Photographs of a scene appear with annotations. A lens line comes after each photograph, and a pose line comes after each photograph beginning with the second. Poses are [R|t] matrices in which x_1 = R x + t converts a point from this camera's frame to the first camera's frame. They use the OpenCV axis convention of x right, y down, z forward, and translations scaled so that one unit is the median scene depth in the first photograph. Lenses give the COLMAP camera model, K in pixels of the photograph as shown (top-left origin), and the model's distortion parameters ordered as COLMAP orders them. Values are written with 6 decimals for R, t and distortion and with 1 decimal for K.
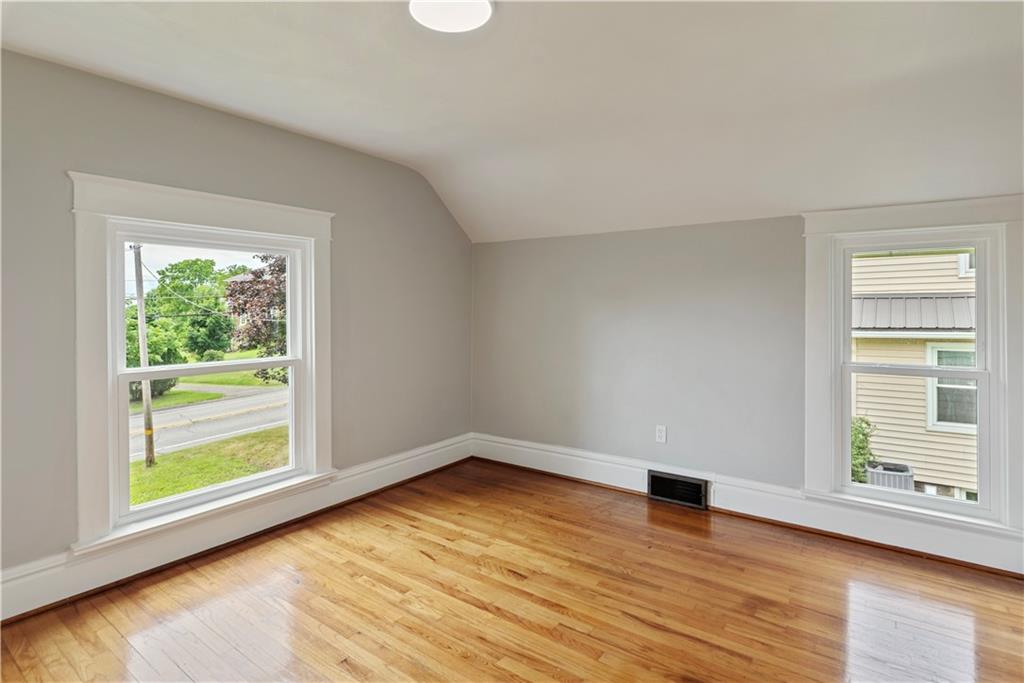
lens RADIAL K [[519.7, 0, 526.8], [0, 519.7, 312.0], [0, 0, 1]] dist [-0.004050, -0.000368]
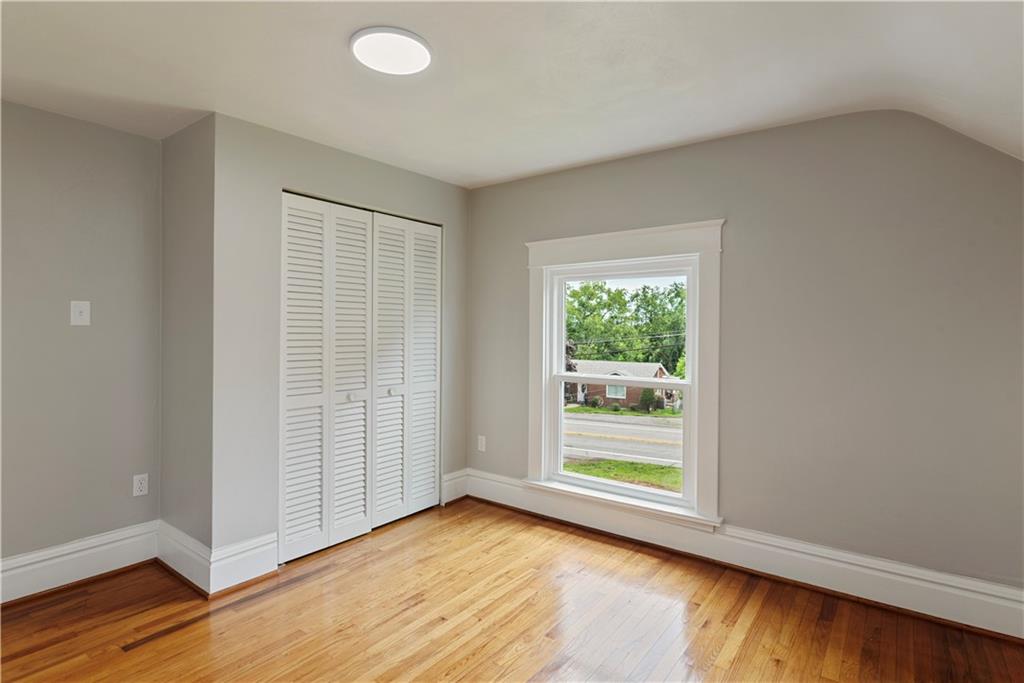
lens RADIAL K [[522.0, 0, 512.0], [0, 522.0, 341.5], [0, 0, 1]] dist [0.027358, -0.000322]
pose [[-0.021772, 0.028649, -0.999352, 0.562709], [-0.009119, 0.999542, 0.028853, -0.014235], [0.999721, 0.009741, -0.021500, 0.765318]]
